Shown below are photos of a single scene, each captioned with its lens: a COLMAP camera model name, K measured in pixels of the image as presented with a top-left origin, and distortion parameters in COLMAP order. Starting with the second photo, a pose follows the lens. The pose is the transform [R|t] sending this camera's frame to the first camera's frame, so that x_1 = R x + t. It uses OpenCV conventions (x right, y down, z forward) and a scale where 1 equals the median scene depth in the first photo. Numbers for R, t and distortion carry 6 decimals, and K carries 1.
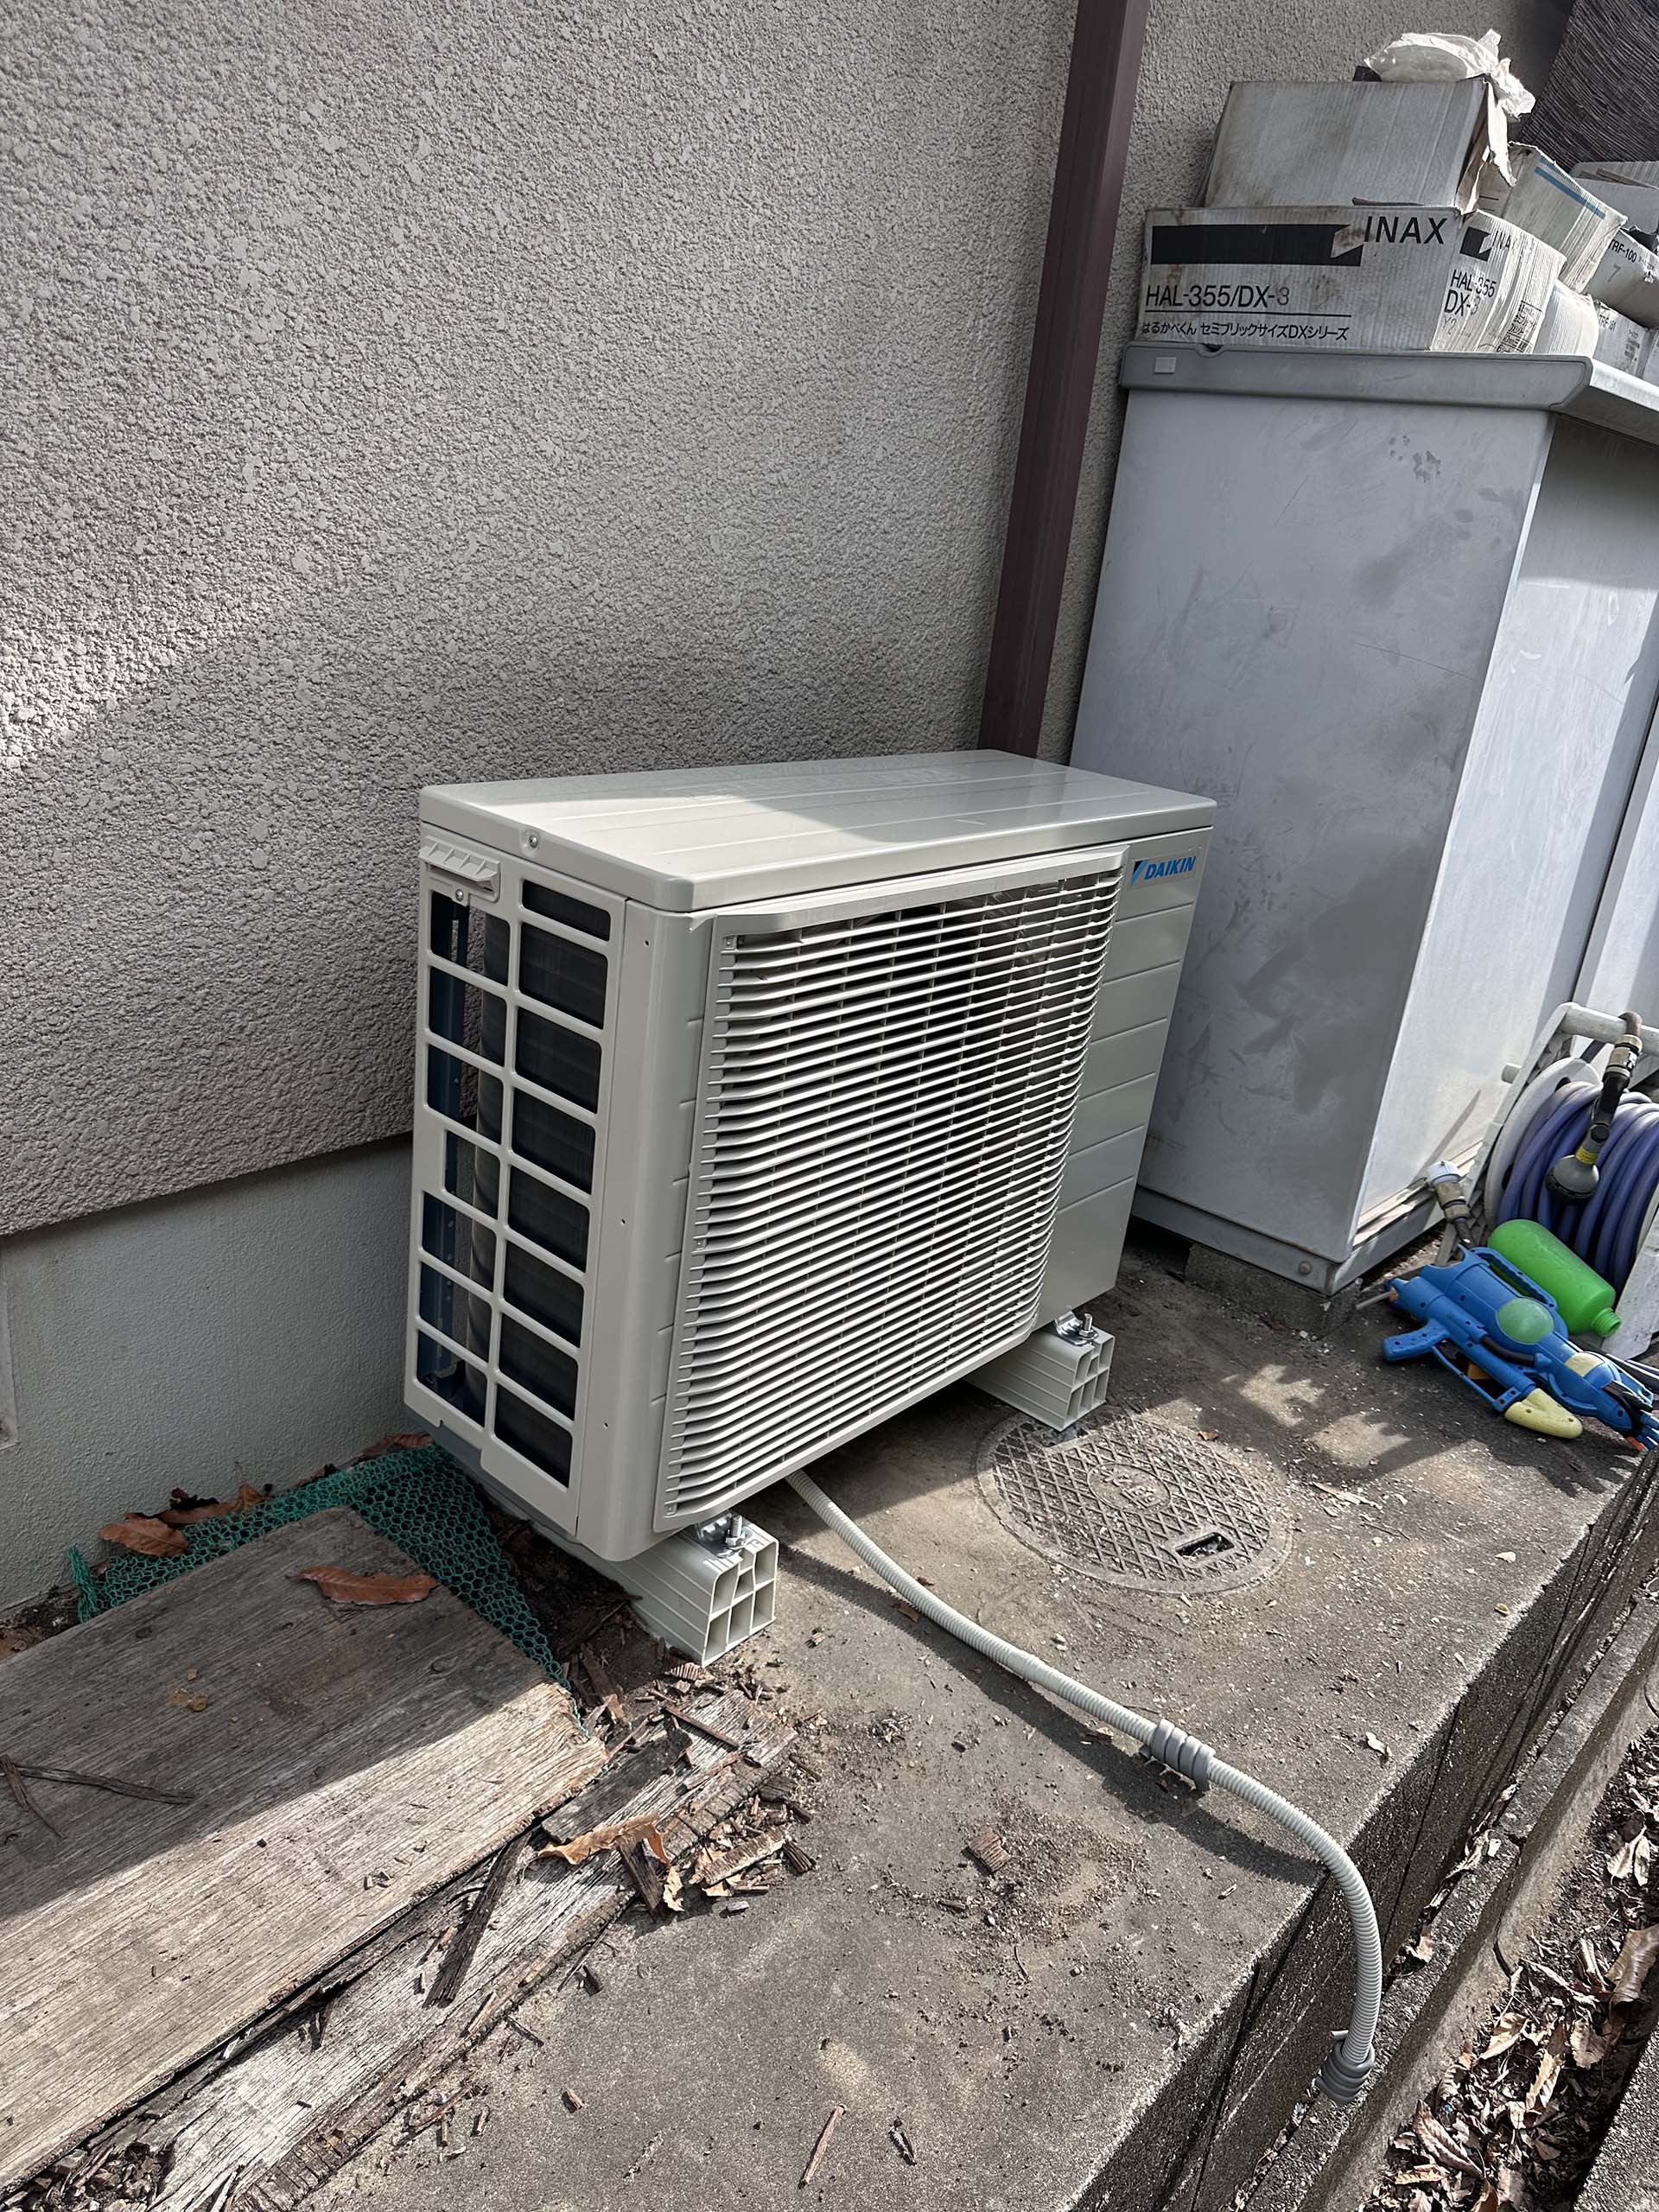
lens RADIAL K [[1592.7, 0, 832.7], [0, 1592.7, 1090.5], [0, 0, 1]] dist [0.007045, -0.005512]
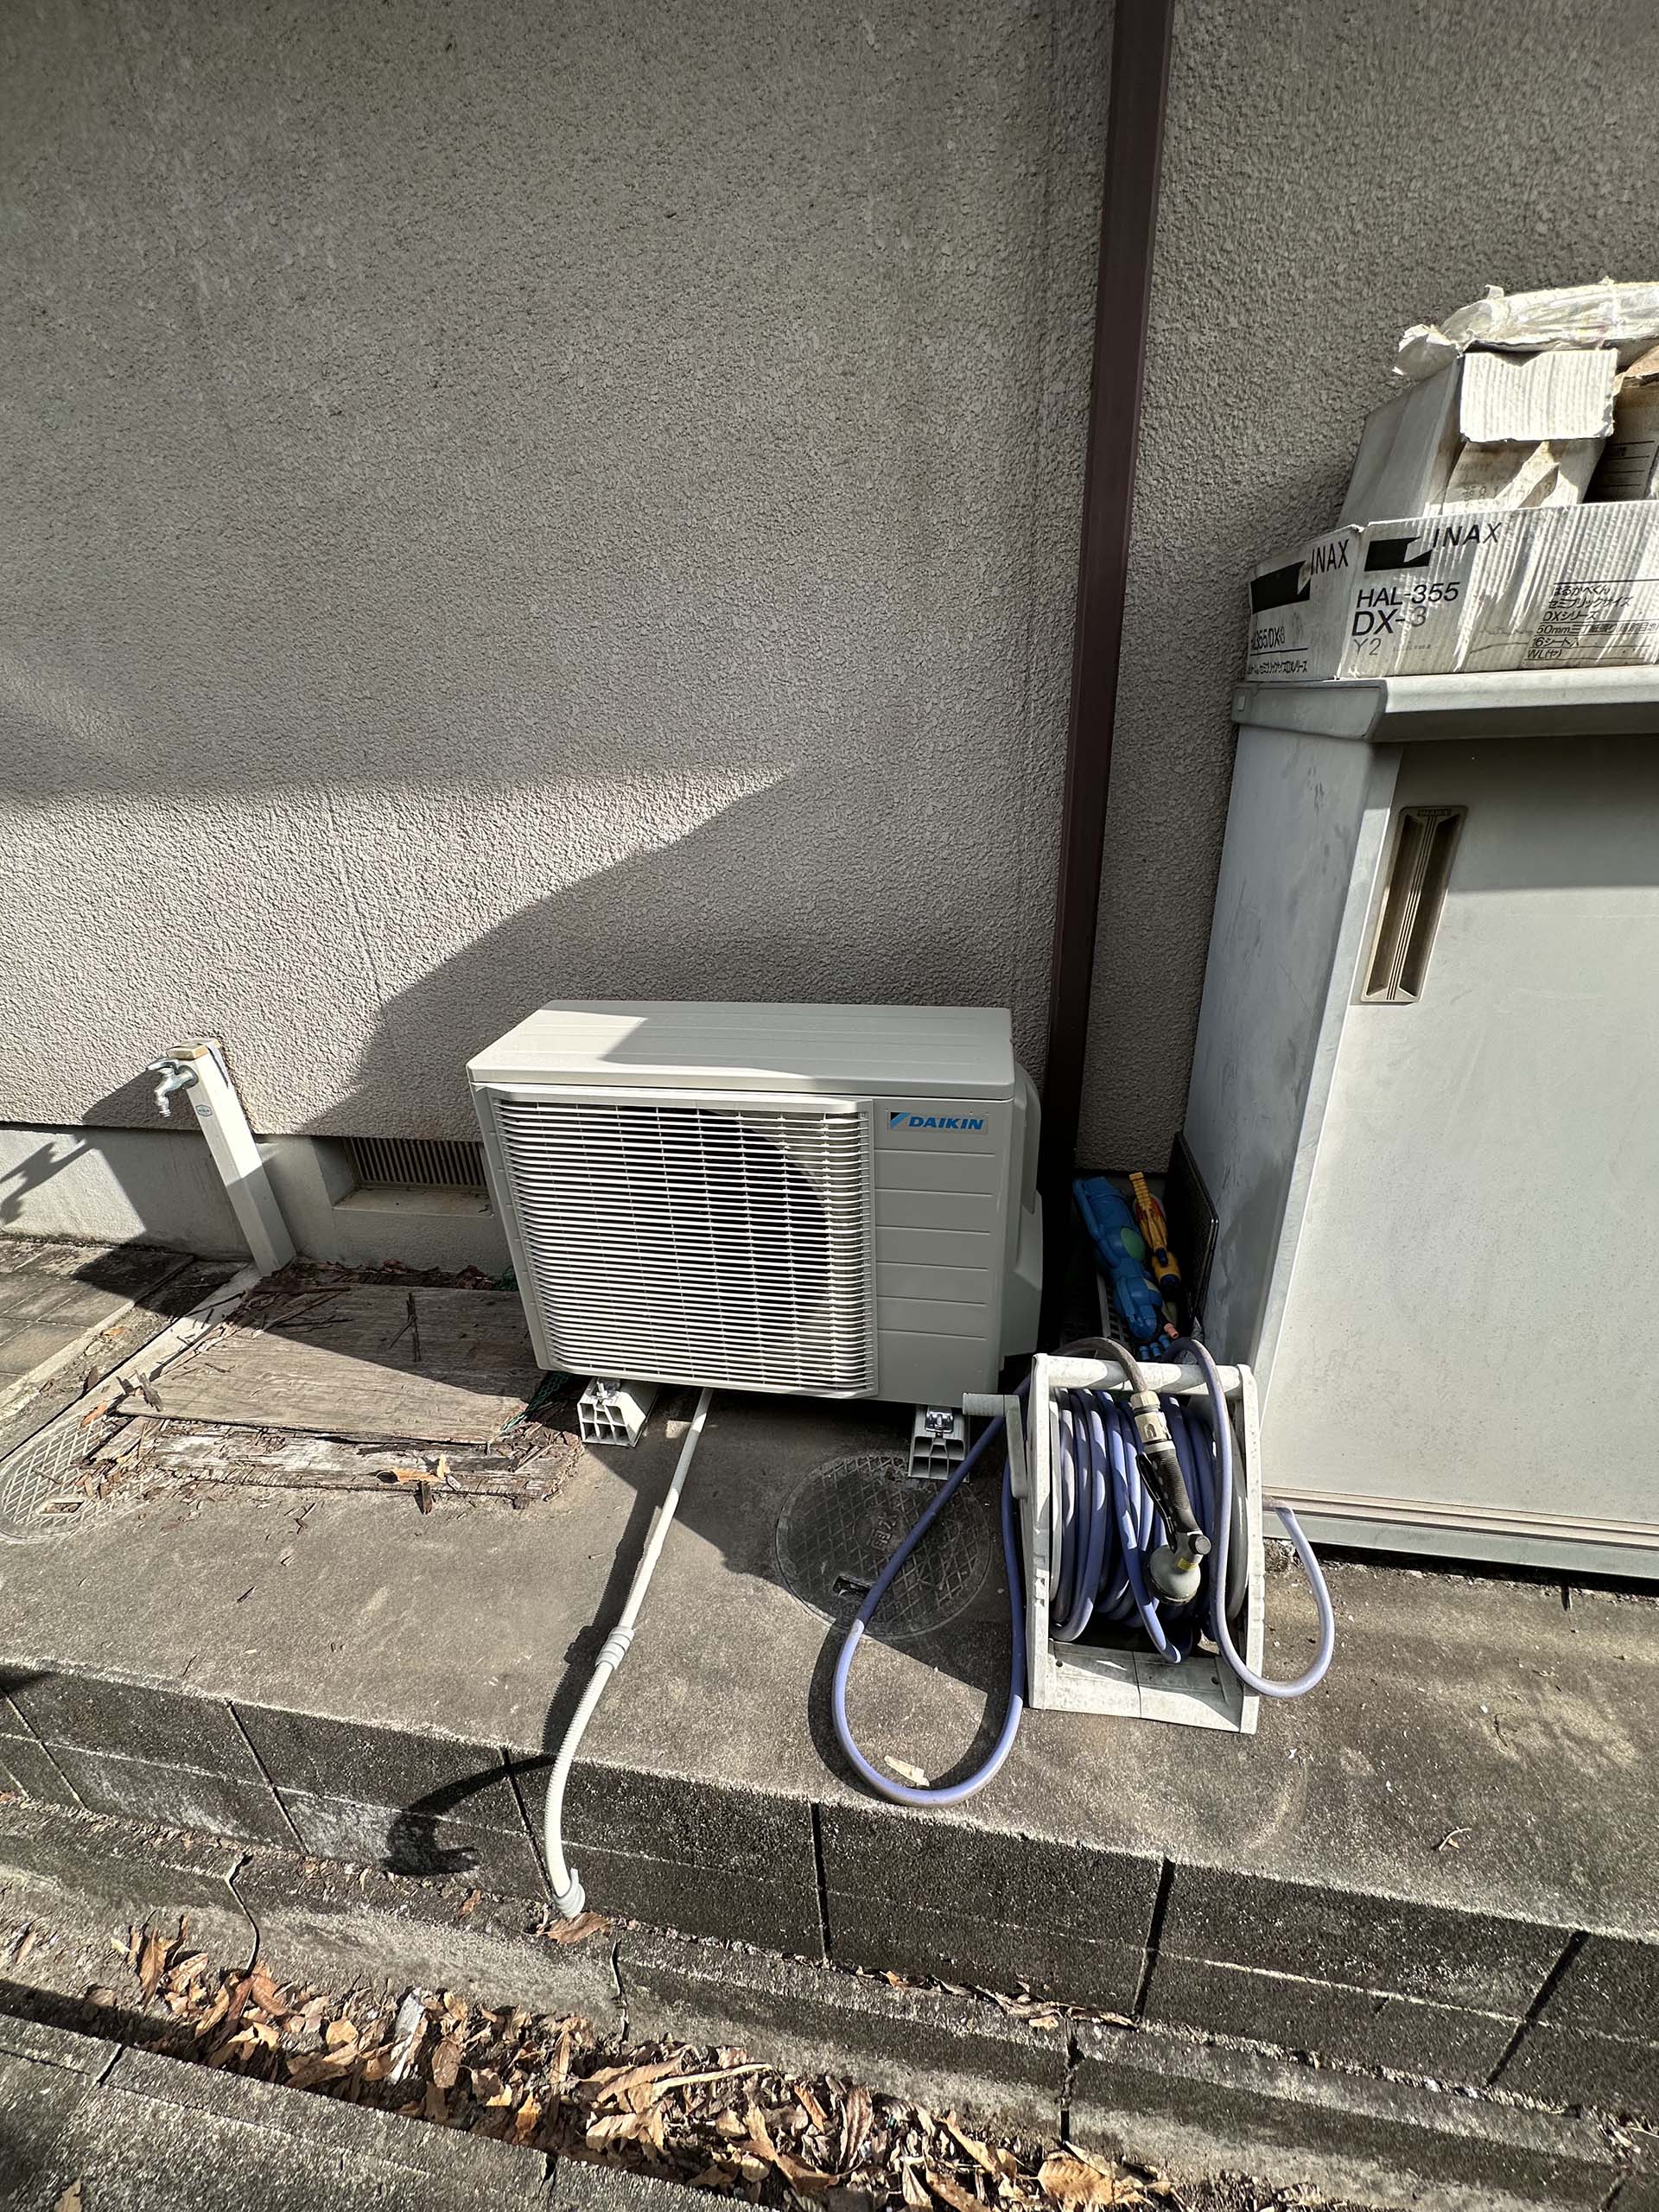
lens RADIAL K [[890.0, 0, 831.5], [0, 890.0, 1106.6], [0, 0, 1]] dist [0.002006, 0.000489]
pose [[0.513251, 0.241665, -0.823512, 0.961916], [-0.211878, 0.965516, 0.151285, -0.305130], [0.831674, 0.096837, 0.546755, 0.630816]]
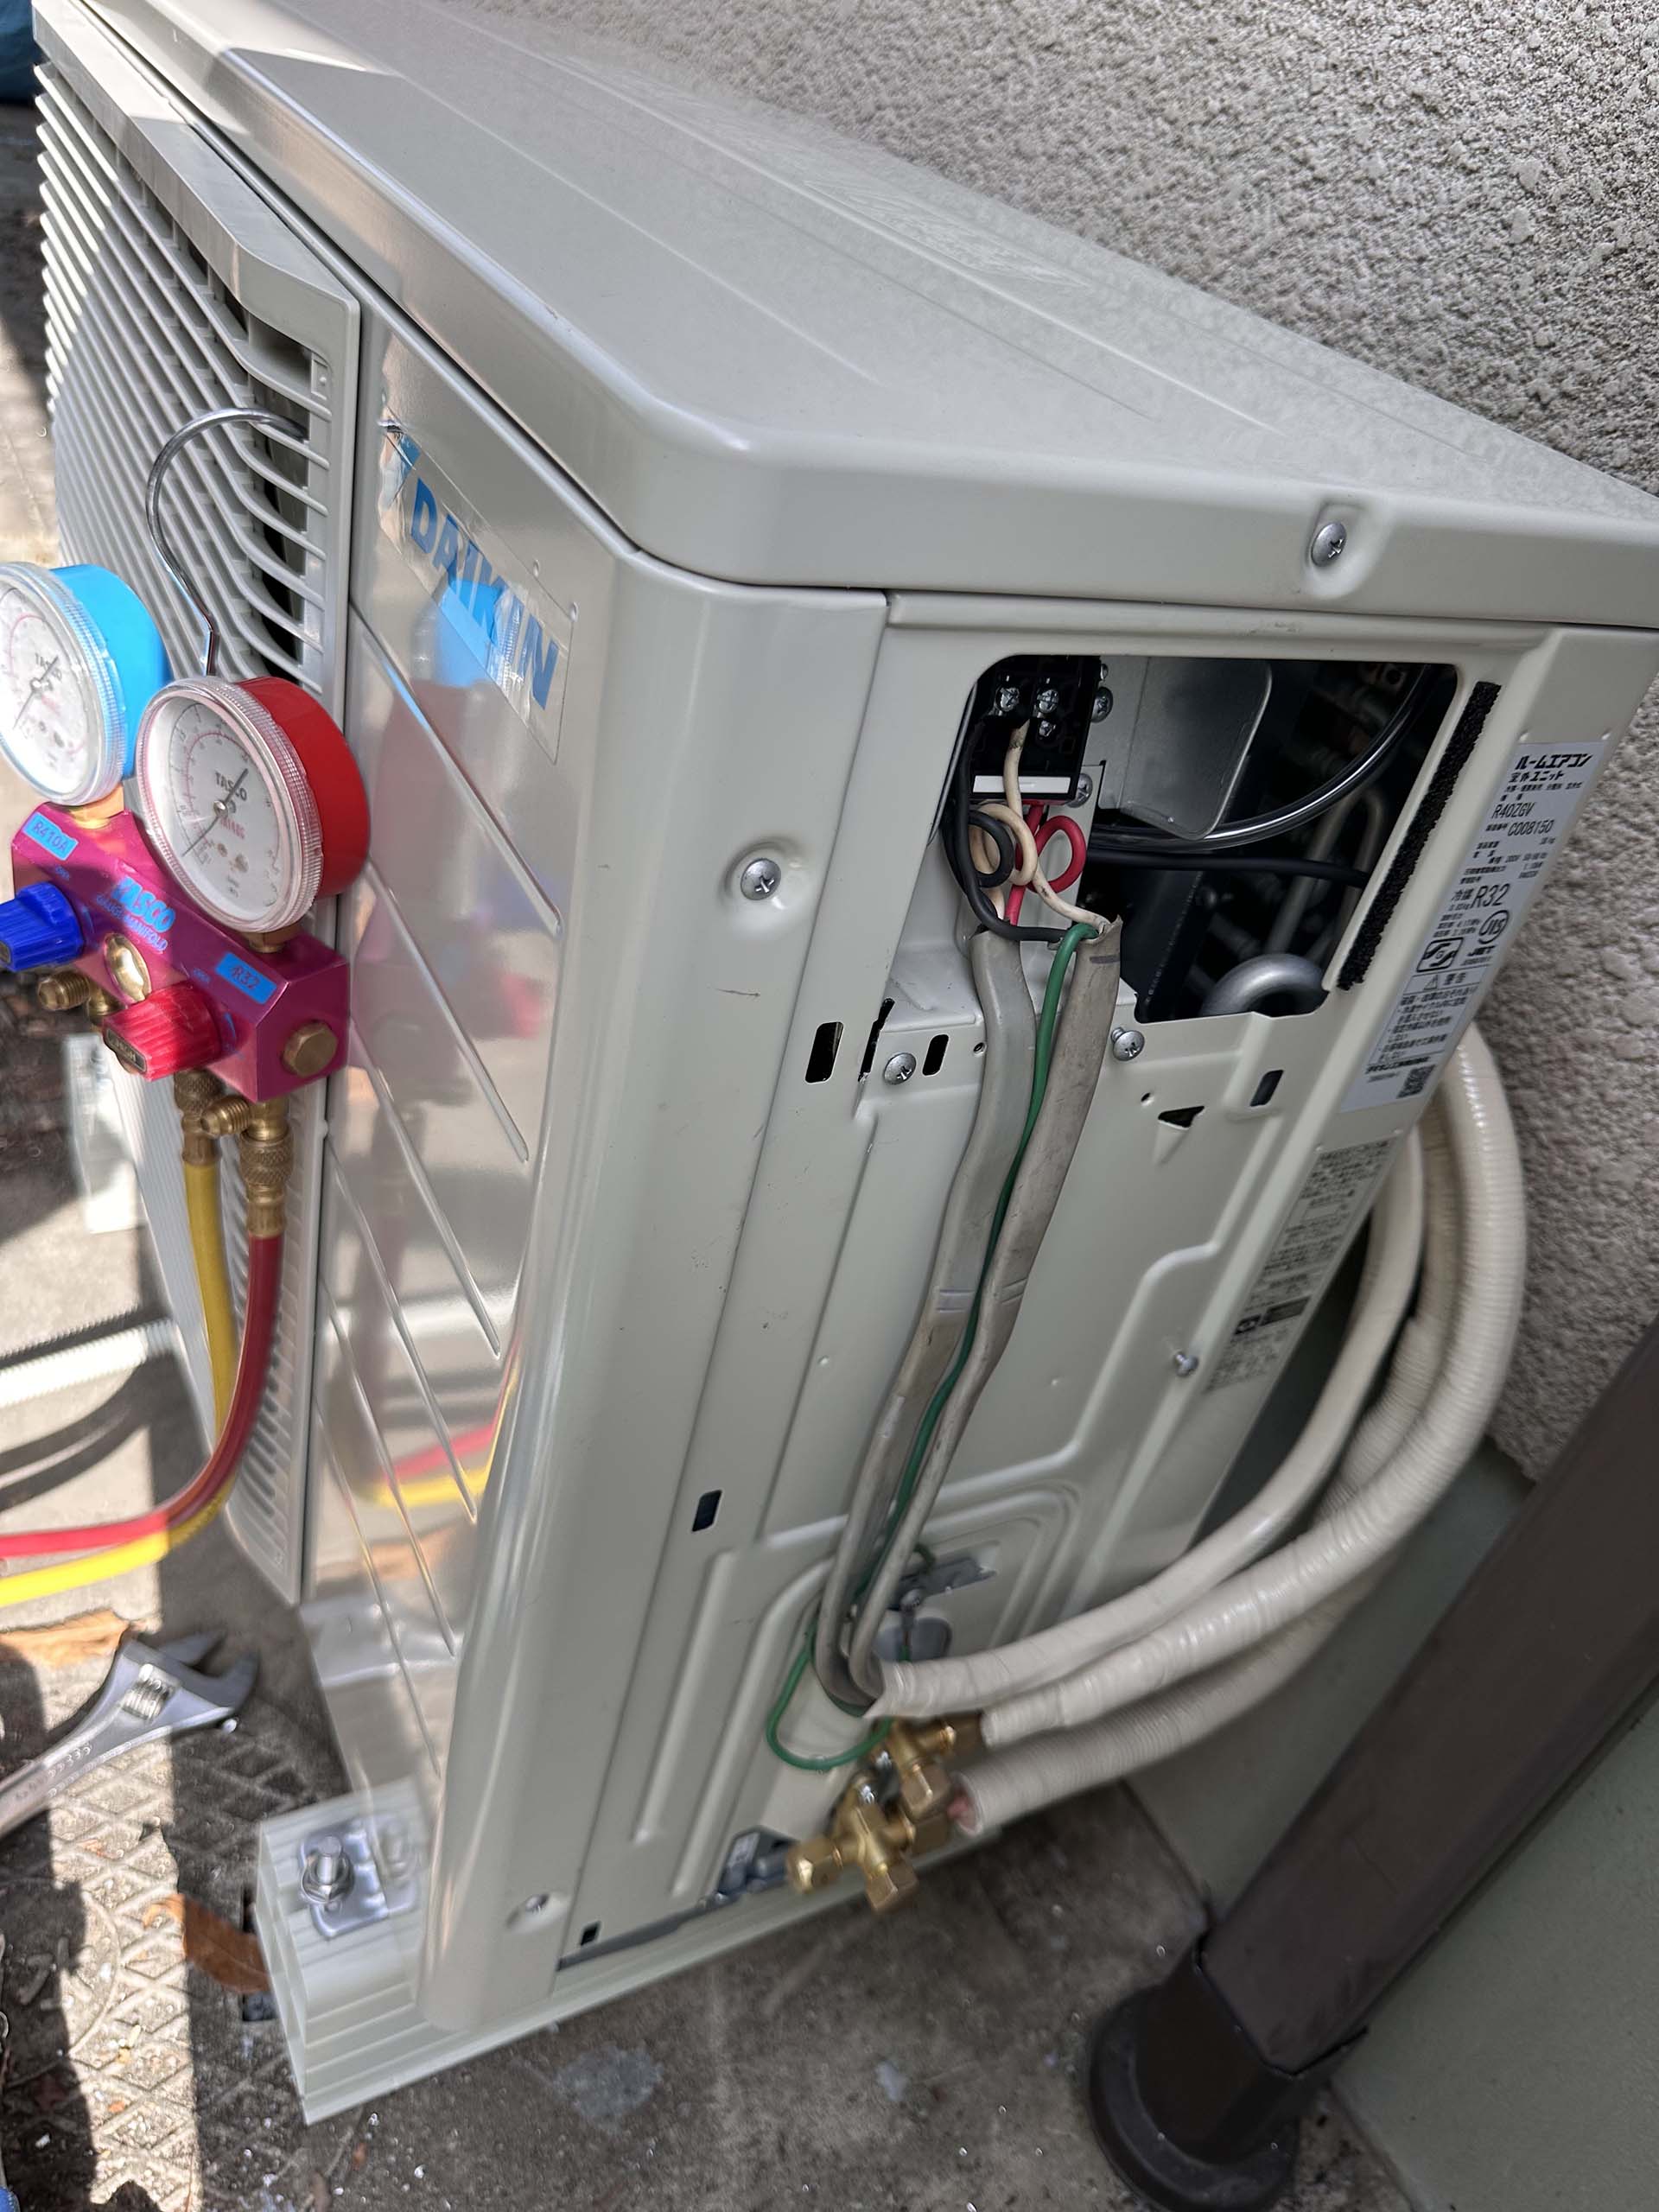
lens RADIAL K [[1591.3, 0, 832.5], [0, 1591.3, 1102.8], [0, 0, 1]] dist [-0.026892, -0.004937]
pose [[-0.302137, 0.398708, -0.865878, 0.497902], [-0.563324, 0.658085, 0.499590, -0.276687], [0.769012, 0.638715, 0.025770, 1.314884]]
